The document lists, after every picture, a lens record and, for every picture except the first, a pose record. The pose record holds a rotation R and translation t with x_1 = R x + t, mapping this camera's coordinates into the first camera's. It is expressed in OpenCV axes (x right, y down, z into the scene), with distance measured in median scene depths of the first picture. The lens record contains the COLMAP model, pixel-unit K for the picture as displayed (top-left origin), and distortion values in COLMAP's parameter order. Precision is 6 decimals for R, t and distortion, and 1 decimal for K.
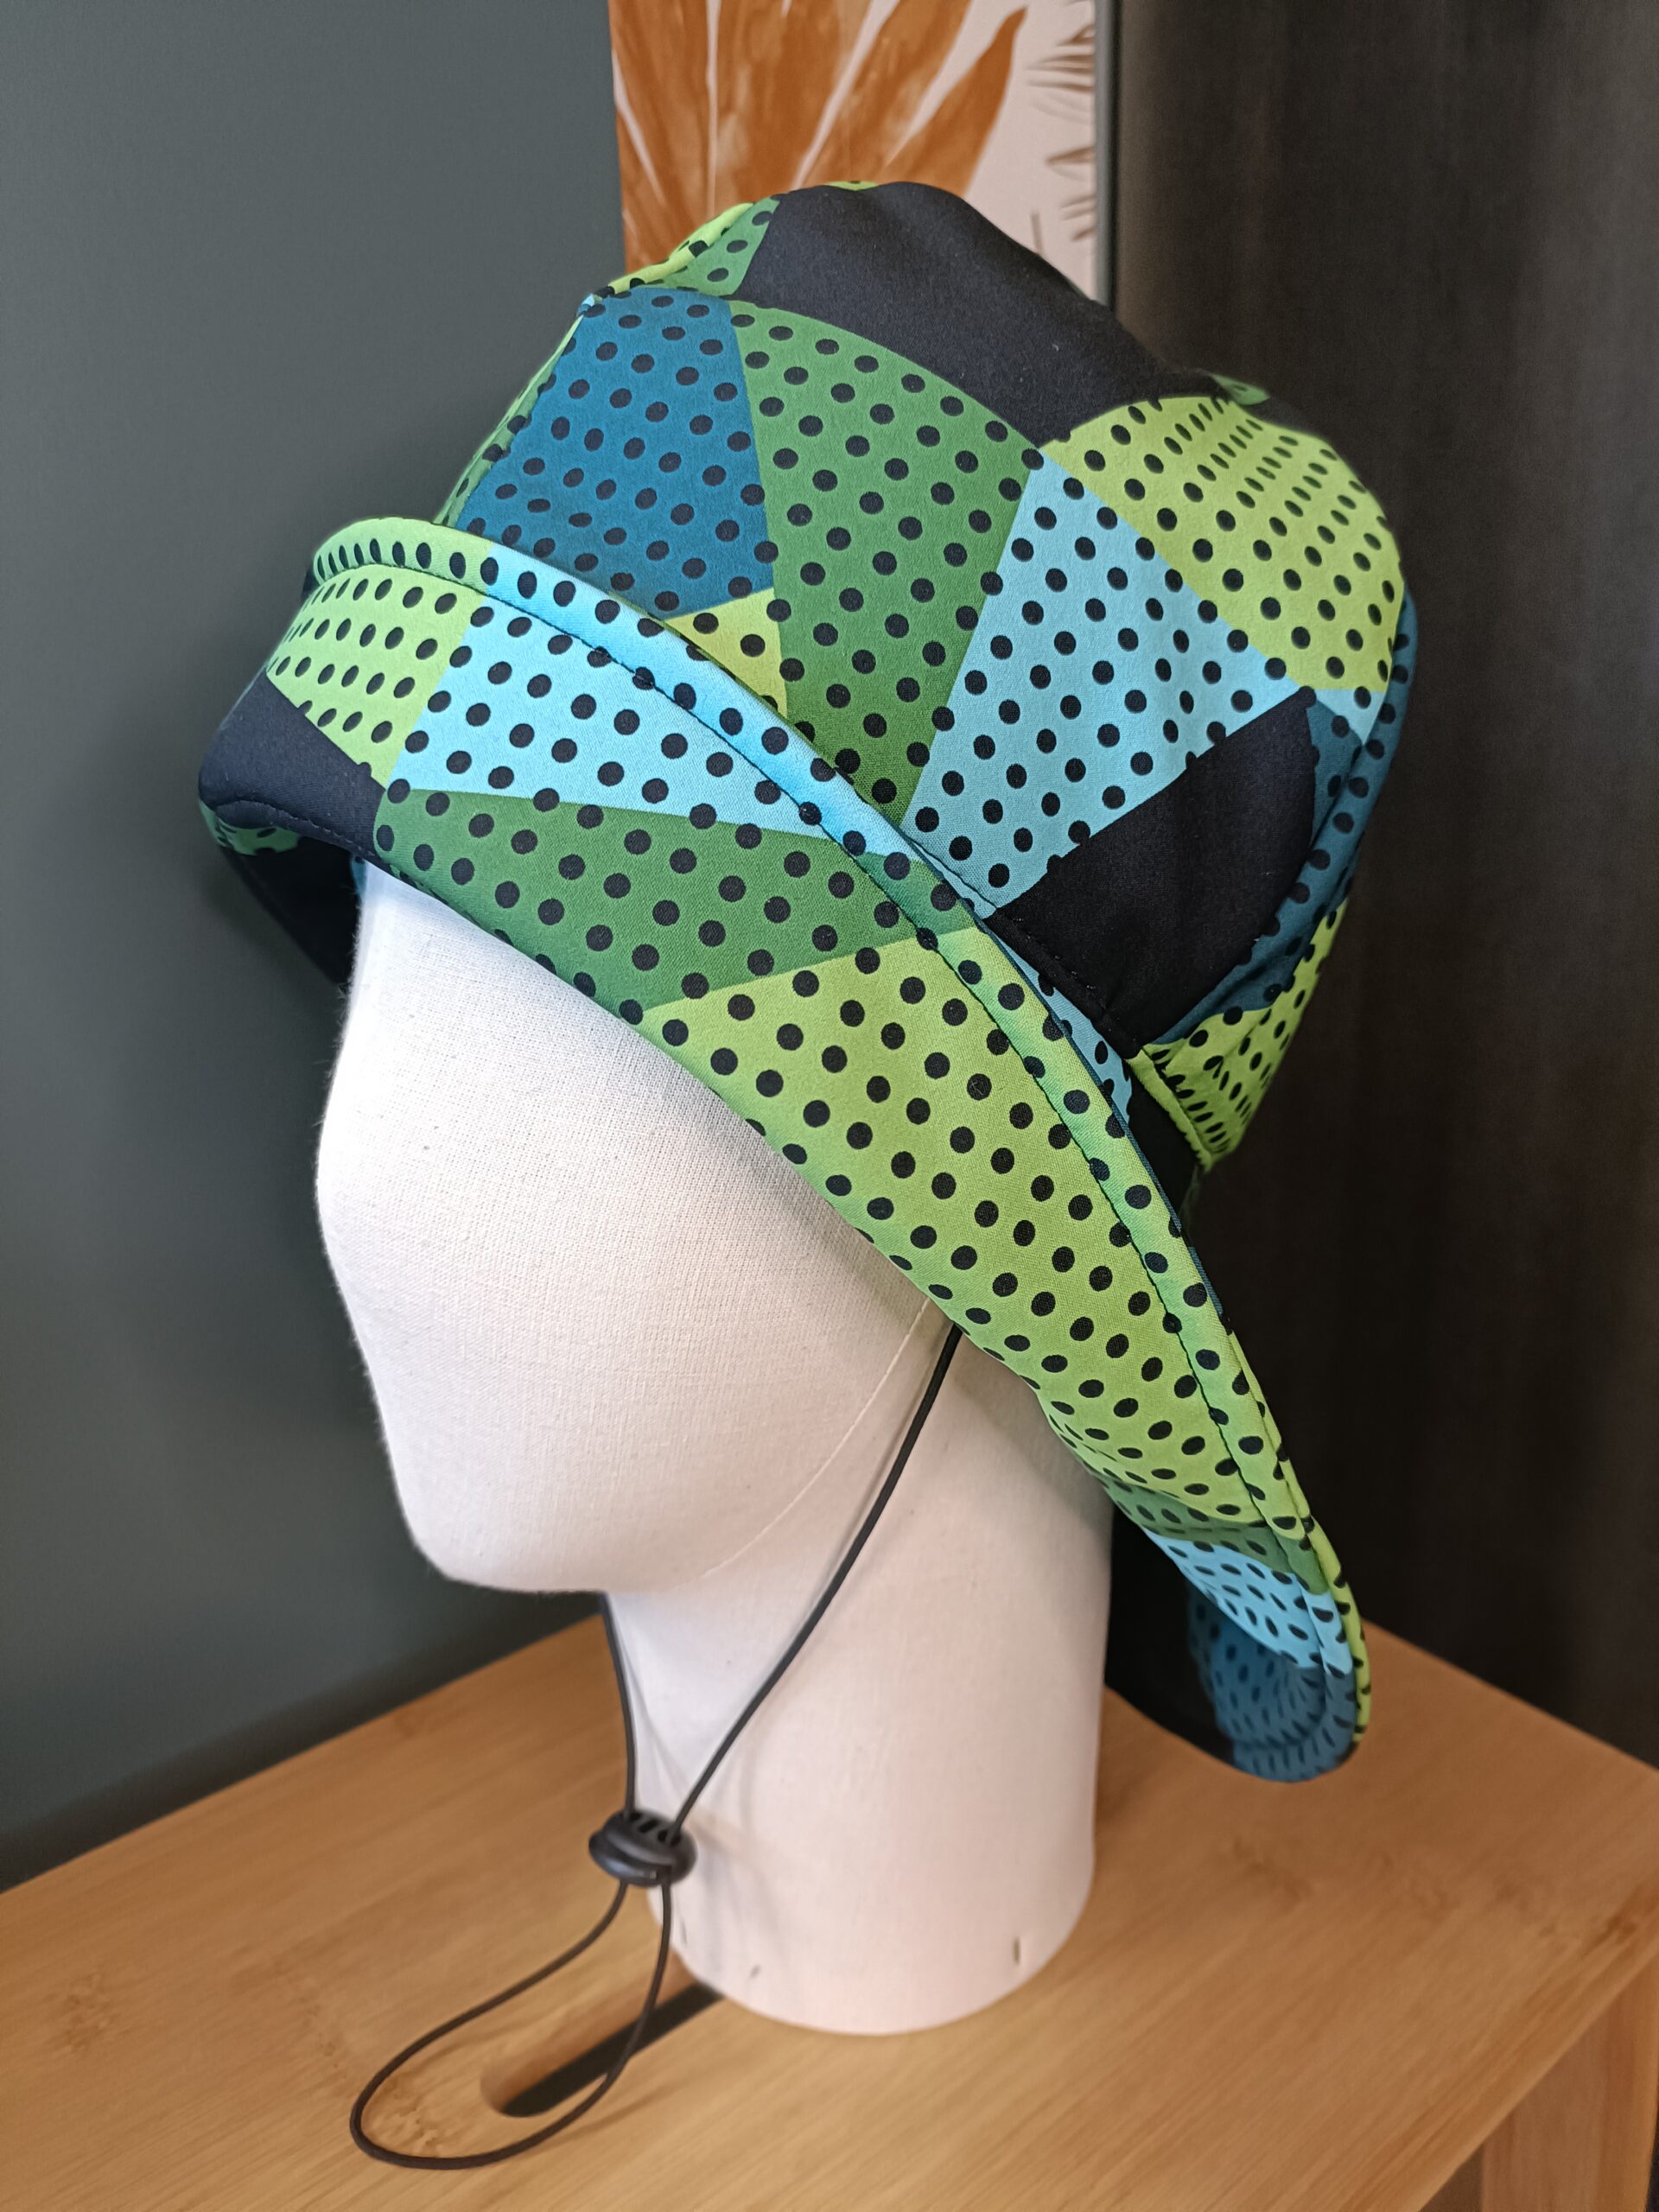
lens RADIAL K [[1648.3, 0, 808.3], [0, 1648.3, 1104.9], [0, 0, 1]] dist [0.056657, -0.084075]
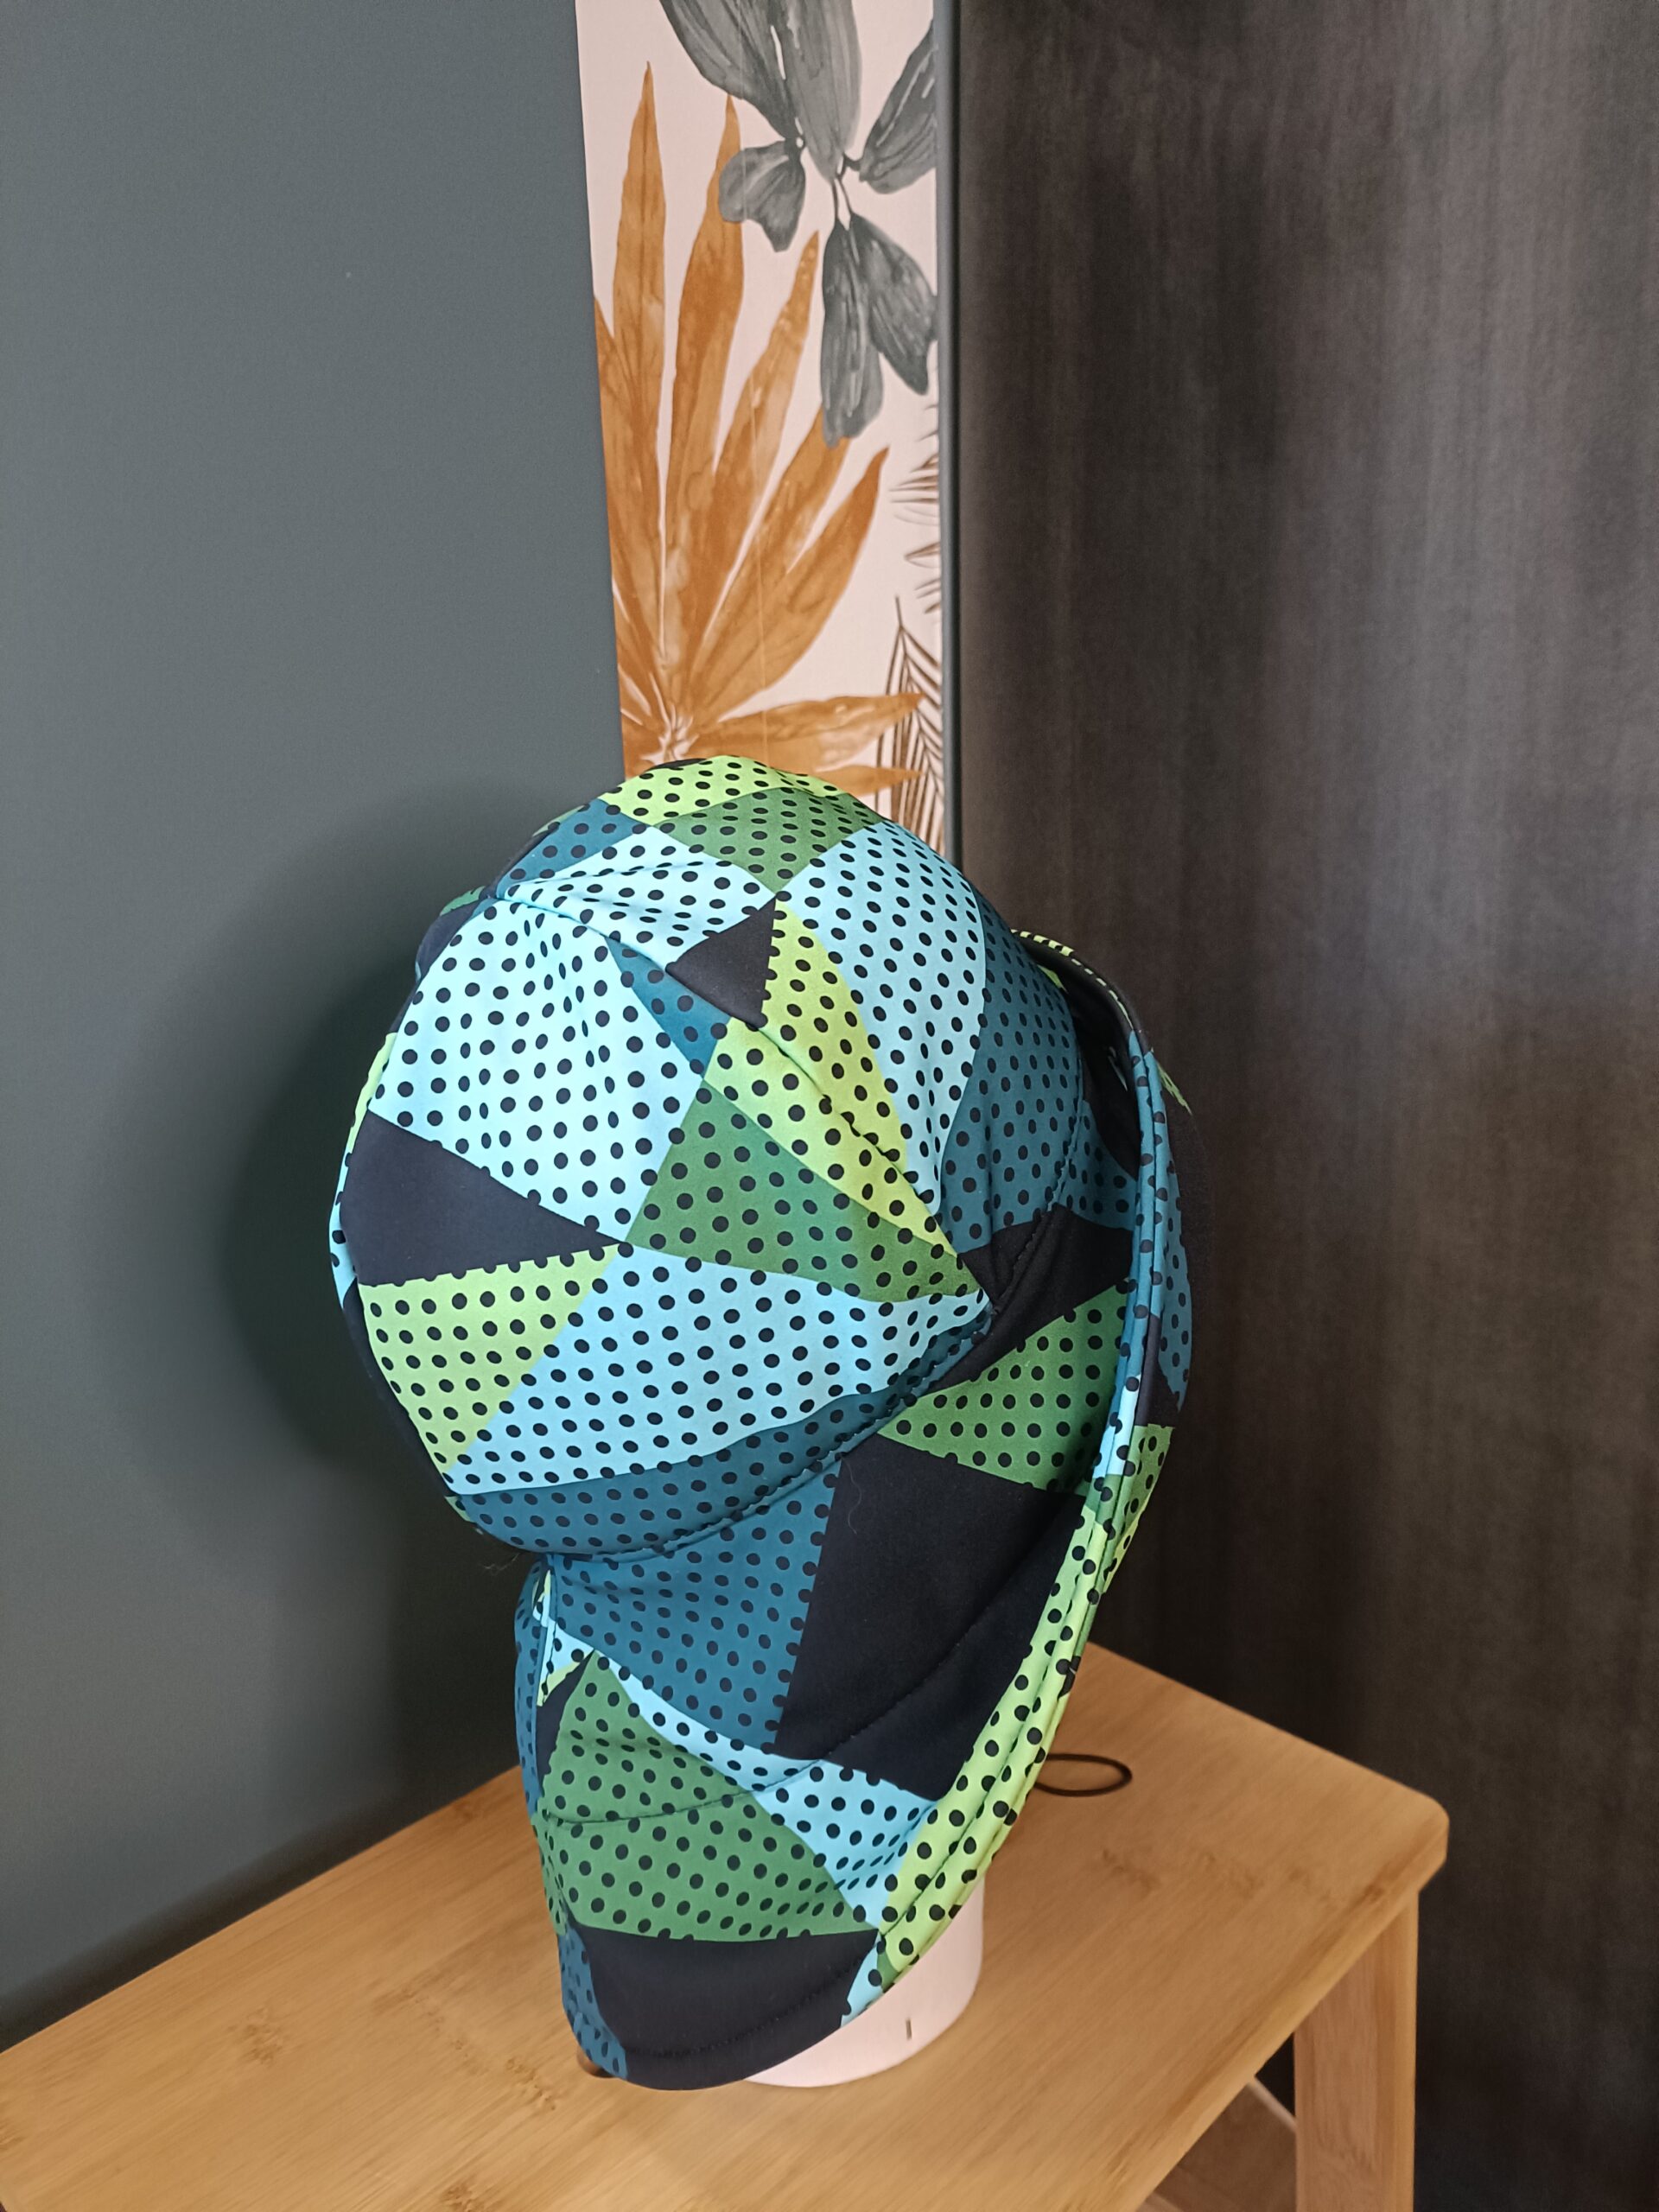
lens RADIAL K [[1648.3, 0, 806.4], [0, 1648.3, 1122.3], [0, 0, 1]] dist [0.056657, -0.084075]
pose [[0.993922, -0.020048, 0.108243, -0.091170], [0.026380, 0.998003, -0.057388, -0.062405], [-0.106876, 0.059894, 0.992467, -0.274027]]
